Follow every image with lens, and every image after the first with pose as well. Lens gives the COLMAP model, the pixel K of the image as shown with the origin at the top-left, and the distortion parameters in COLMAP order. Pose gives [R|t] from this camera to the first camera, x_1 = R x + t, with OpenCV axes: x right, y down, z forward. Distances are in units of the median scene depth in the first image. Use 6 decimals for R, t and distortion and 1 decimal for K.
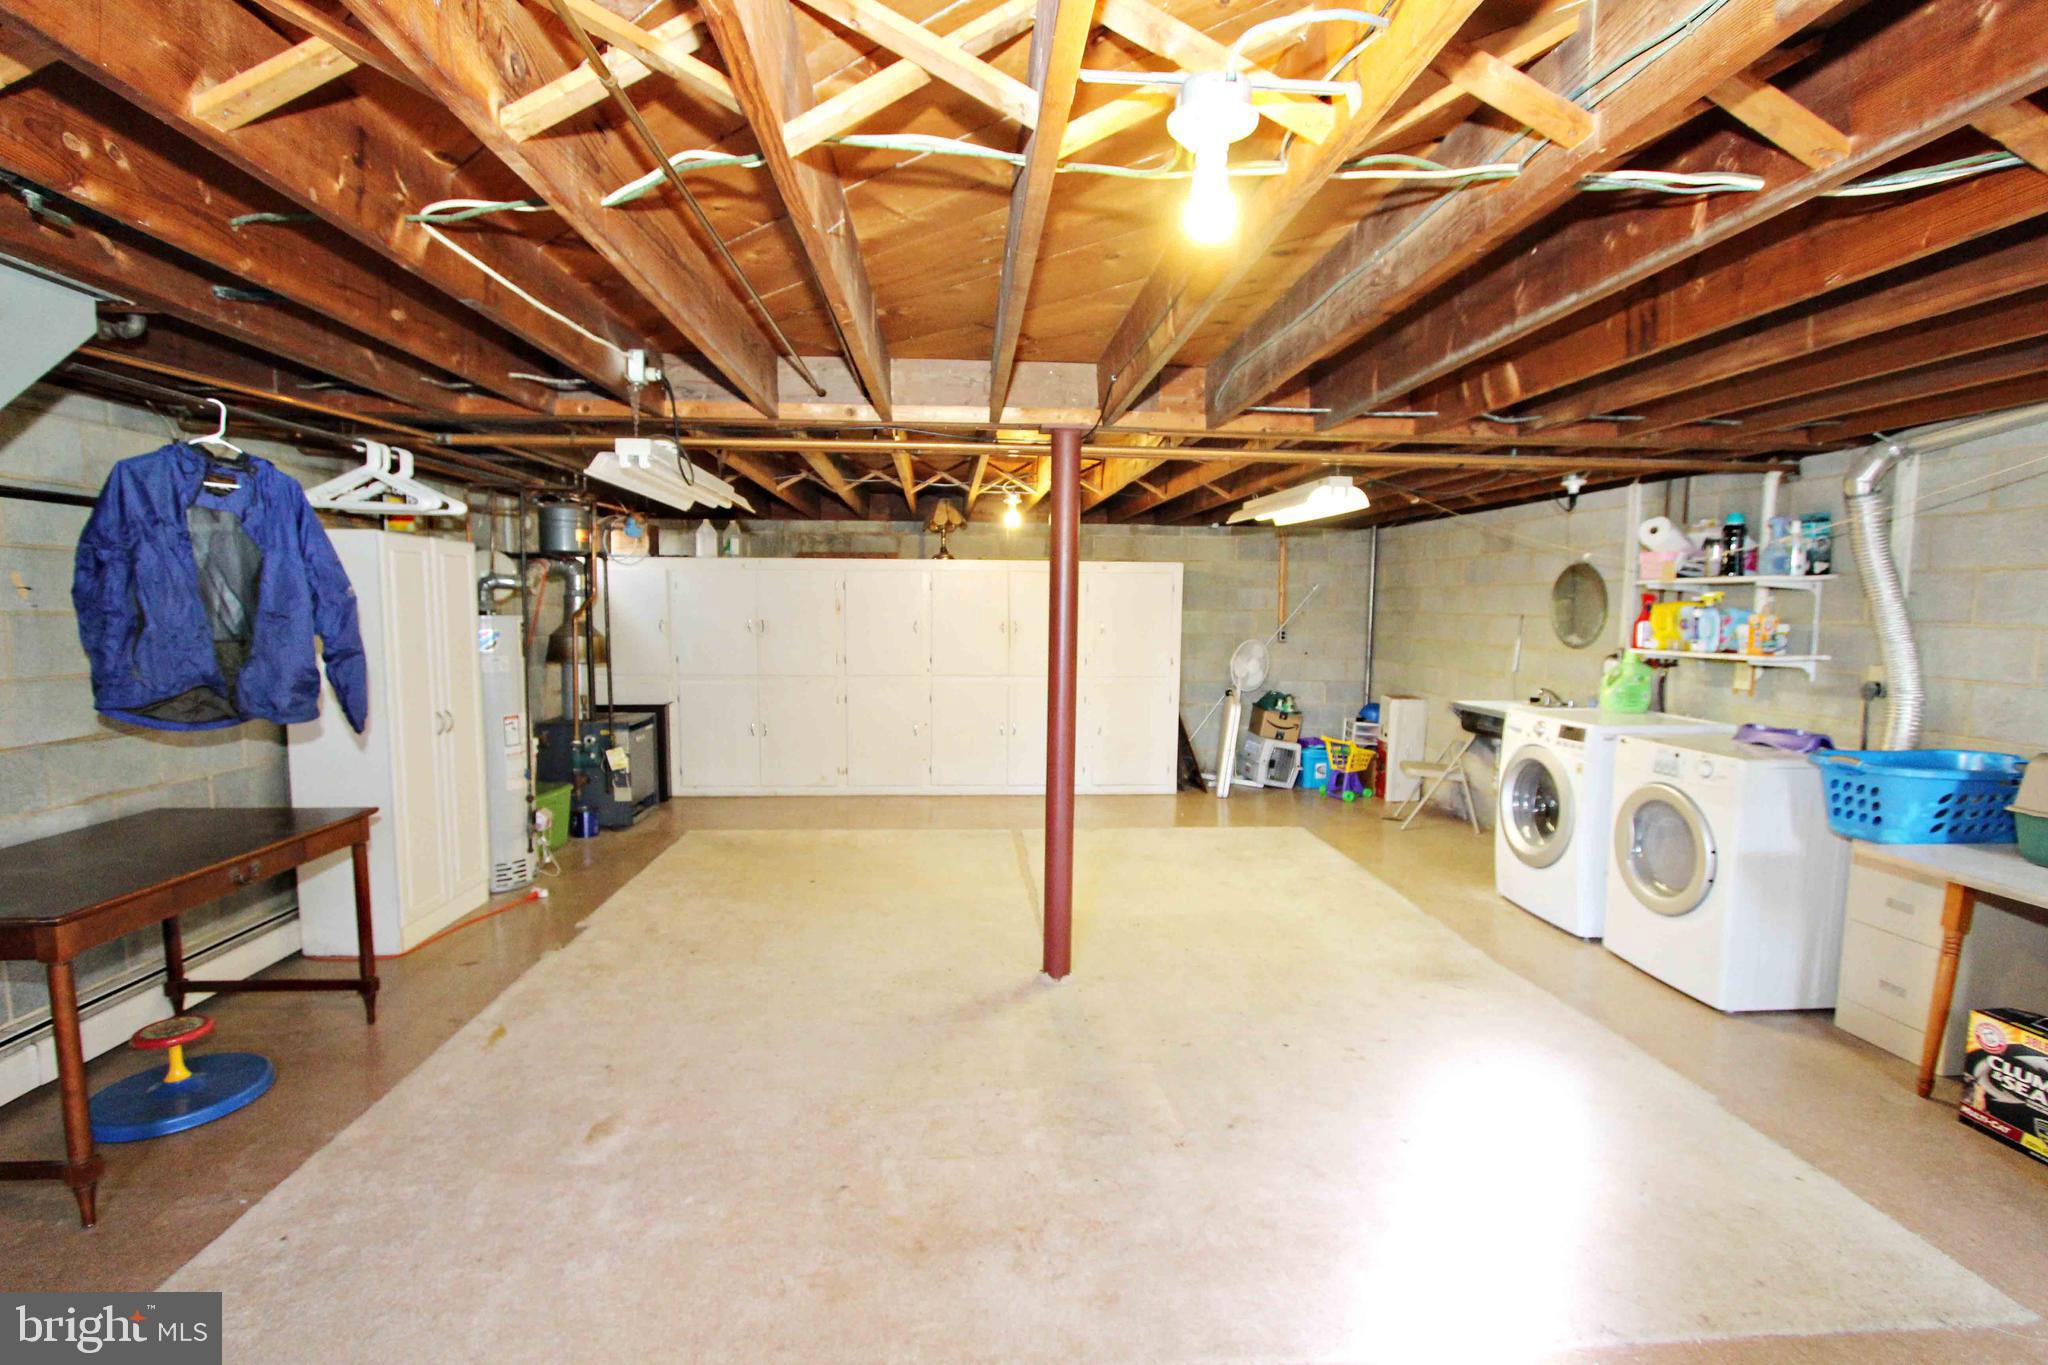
lens RADIAL K [[944.6, 0, 1021.8], [0, 944.6, 685.7], [0, 0, 1]] dist [-0.023638, 0.005211]
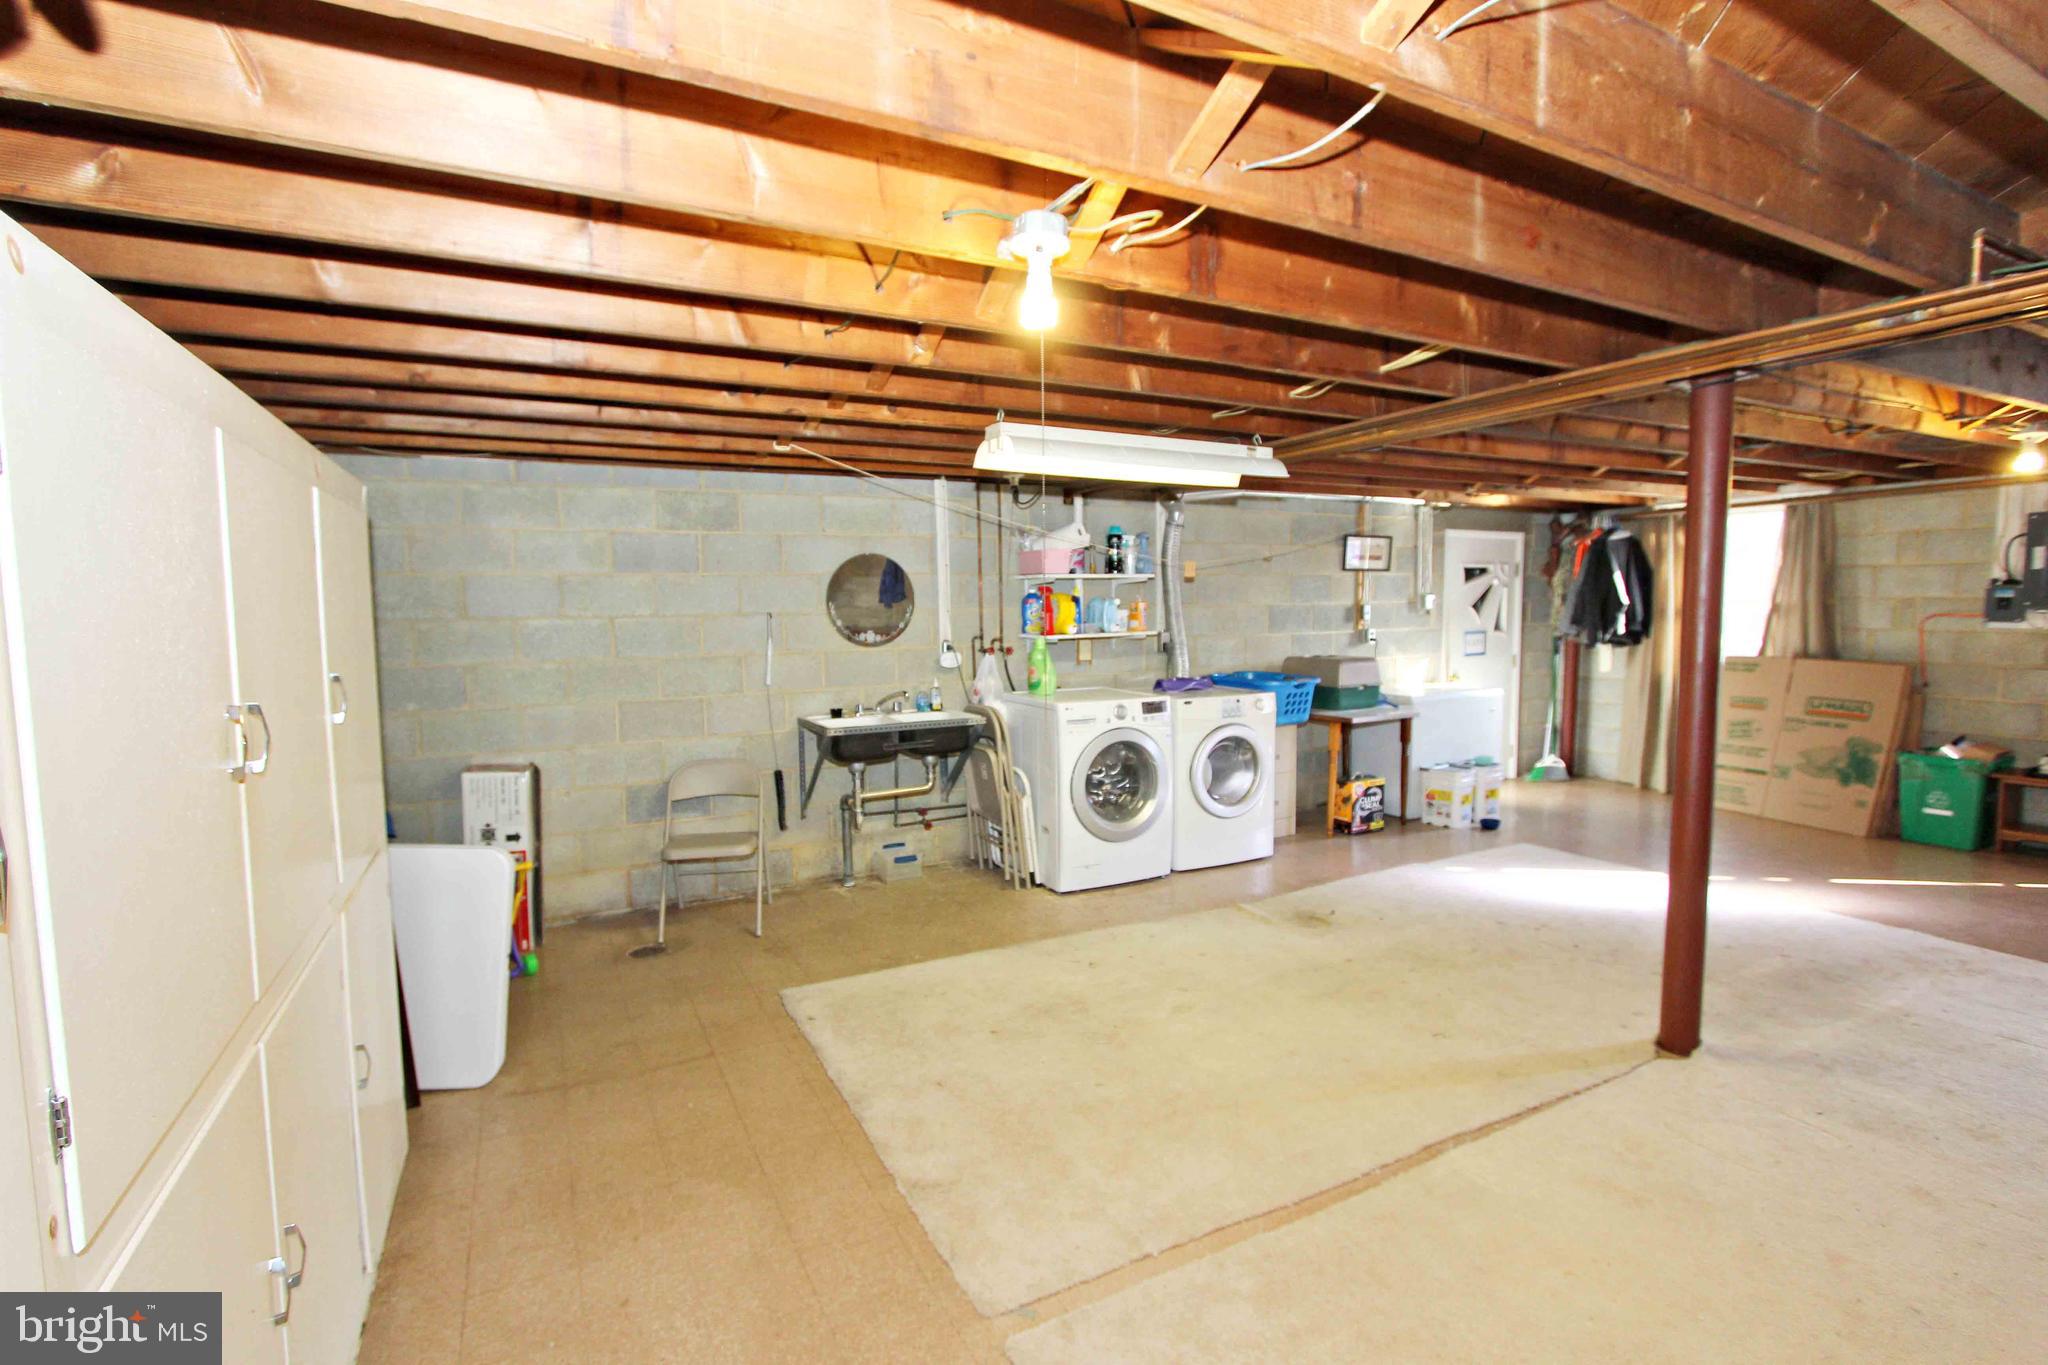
lens RADIAL K [[944.6, 0, 1021.5], [0, 944.6, 681.6], [0, 0, 1]] dist [-0.023638, 0.005211]
pose [[-0.398416, -0.081446, 0.913581, -0.391703], [0.091881, 0.987495, 0.128105, -0.140342], [-0.912591, 0.134980, -0.385951, 1.559733]]
